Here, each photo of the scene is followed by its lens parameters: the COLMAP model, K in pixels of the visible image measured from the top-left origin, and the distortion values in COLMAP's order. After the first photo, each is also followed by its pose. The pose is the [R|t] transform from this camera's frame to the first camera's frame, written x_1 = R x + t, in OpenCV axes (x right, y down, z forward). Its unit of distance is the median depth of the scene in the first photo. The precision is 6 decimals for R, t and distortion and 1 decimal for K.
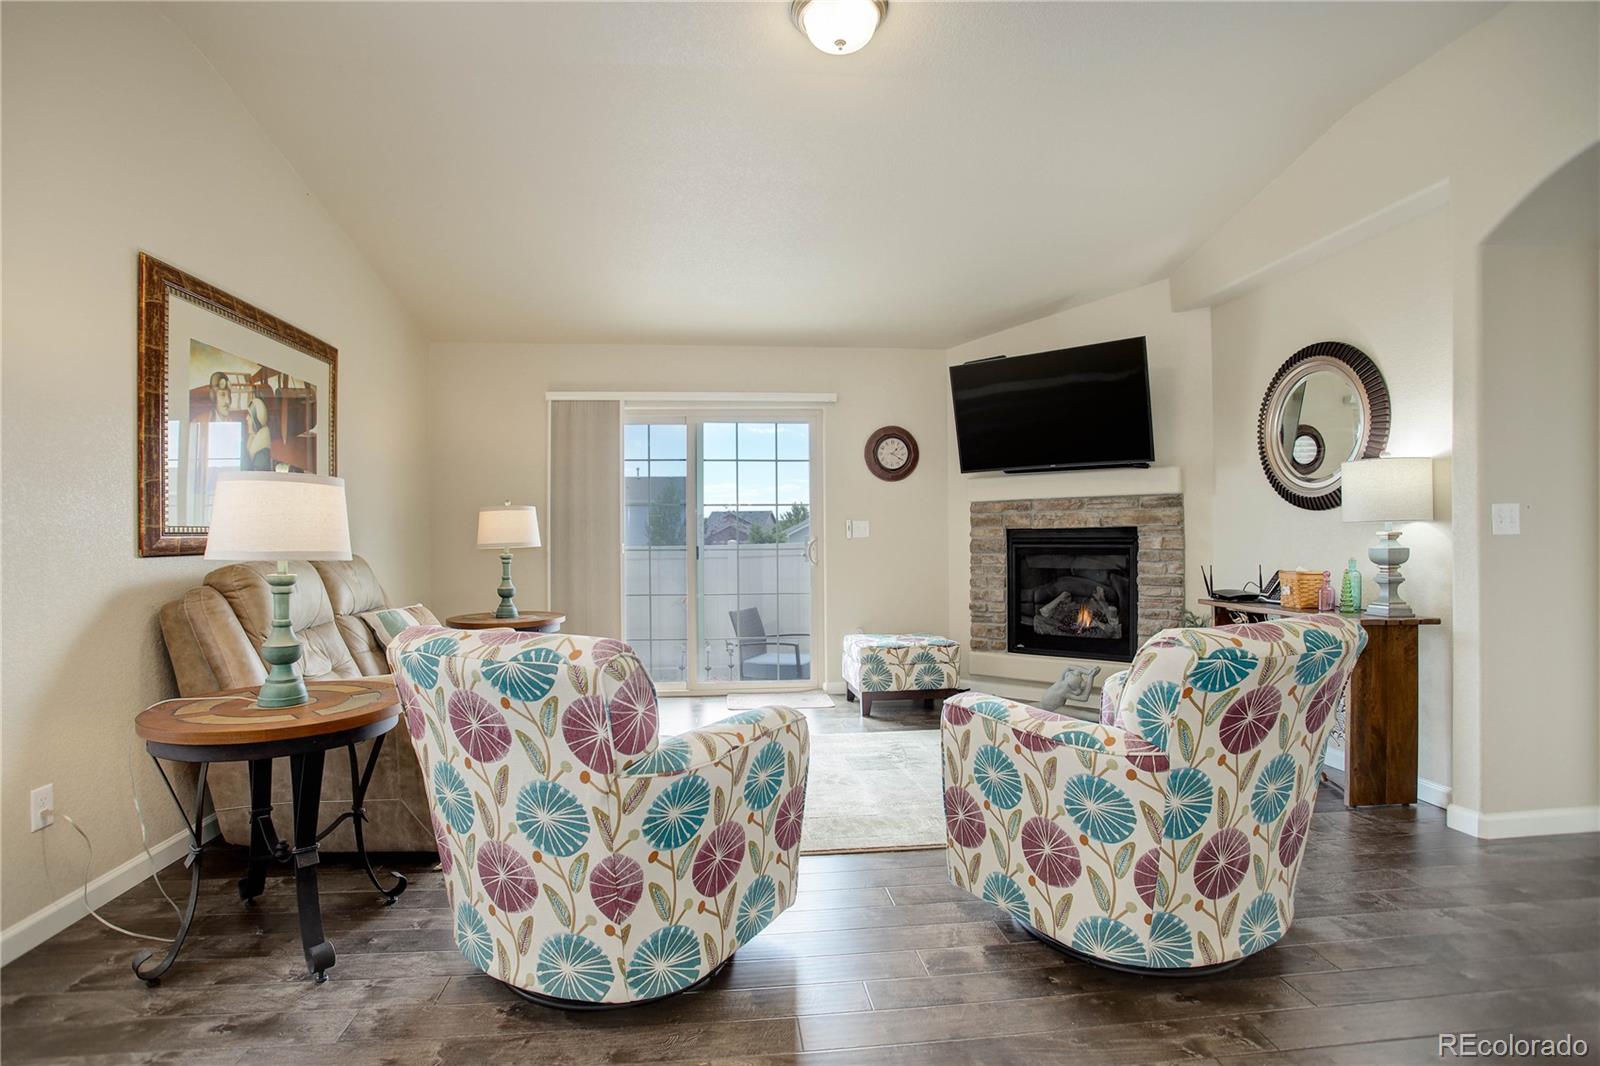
lens RADIAL K [[770.4, 0, 776.8], [0, 770.4, 538.3], [0, 0, 1]] dist [-0.076122, 0.034871]
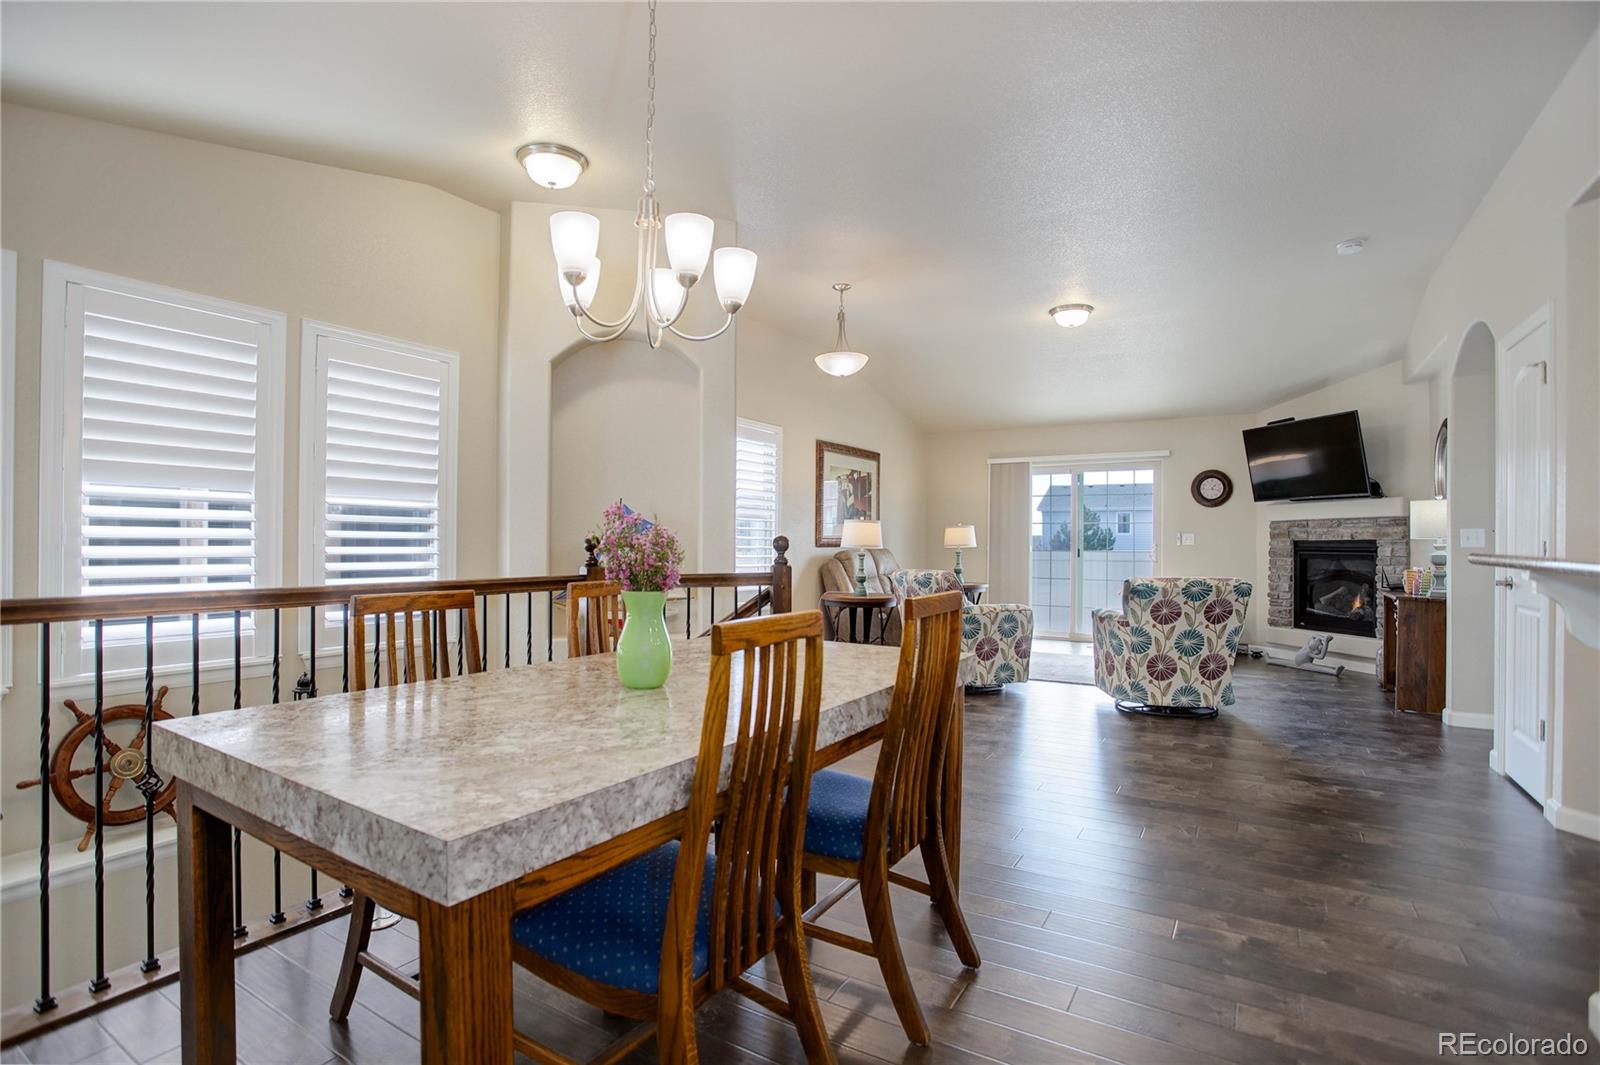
lens RADIAL K [[770.4, 0, 776.8], [0, 770.4, 537.8], [0, 0, 1]] dist [-0.076122, 0.034871]
pose [[0.785478, 0.009036, -0.618824, 0.657419], [-0.014311, 0.999891, -0.003564, 0.002224], [0.618724, 0.011656, 0.785522, -1.093168]]
